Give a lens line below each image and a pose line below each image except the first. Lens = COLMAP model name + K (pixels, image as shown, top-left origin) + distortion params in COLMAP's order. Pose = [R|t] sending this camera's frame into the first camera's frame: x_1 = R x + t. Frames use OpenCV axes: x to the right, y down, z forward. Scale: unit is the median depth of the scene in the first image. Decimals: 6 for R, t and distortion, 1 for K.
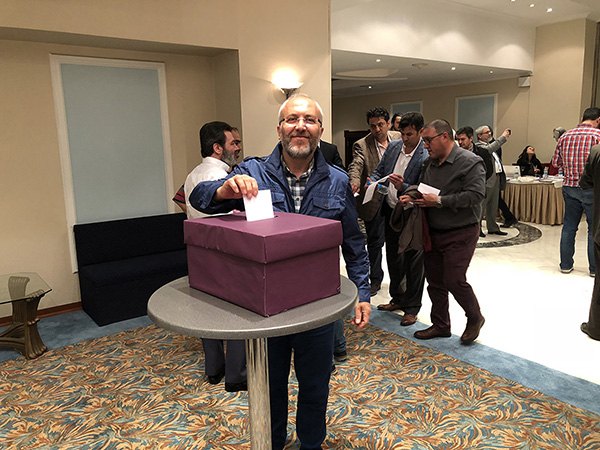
lens RADIAL K [[503.8, 0, 298.1], [0, 503.8, 224.9], [0, 0, 1]] dist [0.020327, -0.013520]
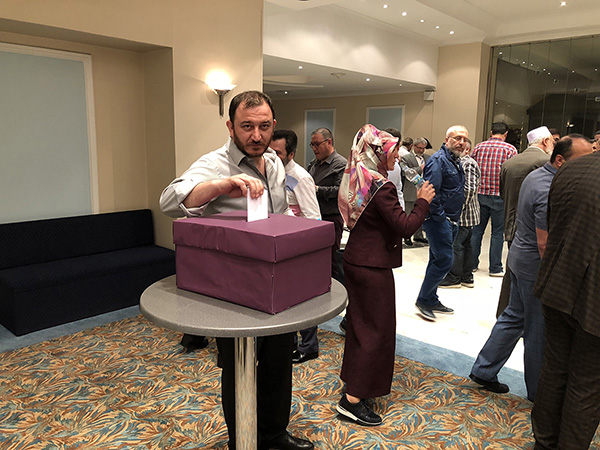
lens RADIAL K [[503.8, 0, 303.8], [0, 503.8, 222.8], [0, 0, 1]] dist [0.020327, -0.013520]
pose [[0.979392, 0.006673, 0.201860, -0.096220], [-0.004738, 0.999938, -0.010066, 0.002478], [-0.201915, 0.008902, 0.979363, -0.009713]]
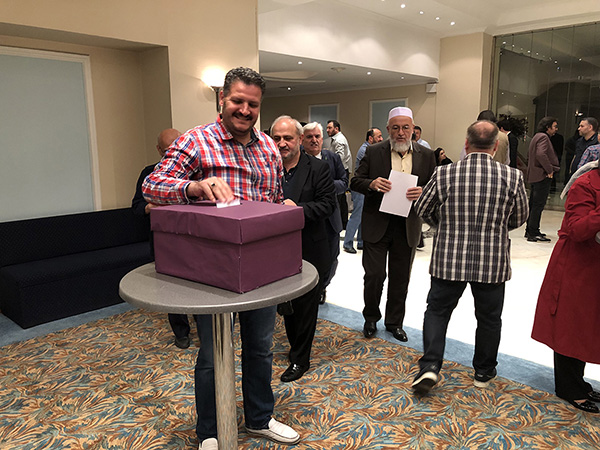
lens RADIAL K [[503.8, 0, 302.0], [0, 503.8, 224.5], [0, 0, 1]] dist [0.020327, -0.013520]
pose [[0.984512, -0.014358, 0.174731, -0.055667], [0.014656, 0.999893, -0.000413, 0.016247], [-0.174706, 0.002967, 0.984616, -0.044760]]
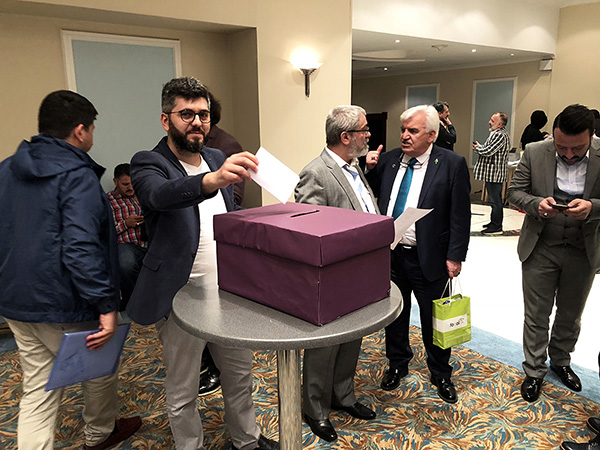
lens RADIAL K [[503.8, 0, 302.7], [0, 503.8, 223.0], [0, 0, 1]] dist [0.020327, -0.013520]
pose [[0.999883, 0.014386, -0.005118, -0.030559], [-0.014216, 0.999391, 0.031852, -0.012578], [0.005574, -0.031775, 0.999479, 0.048565]]
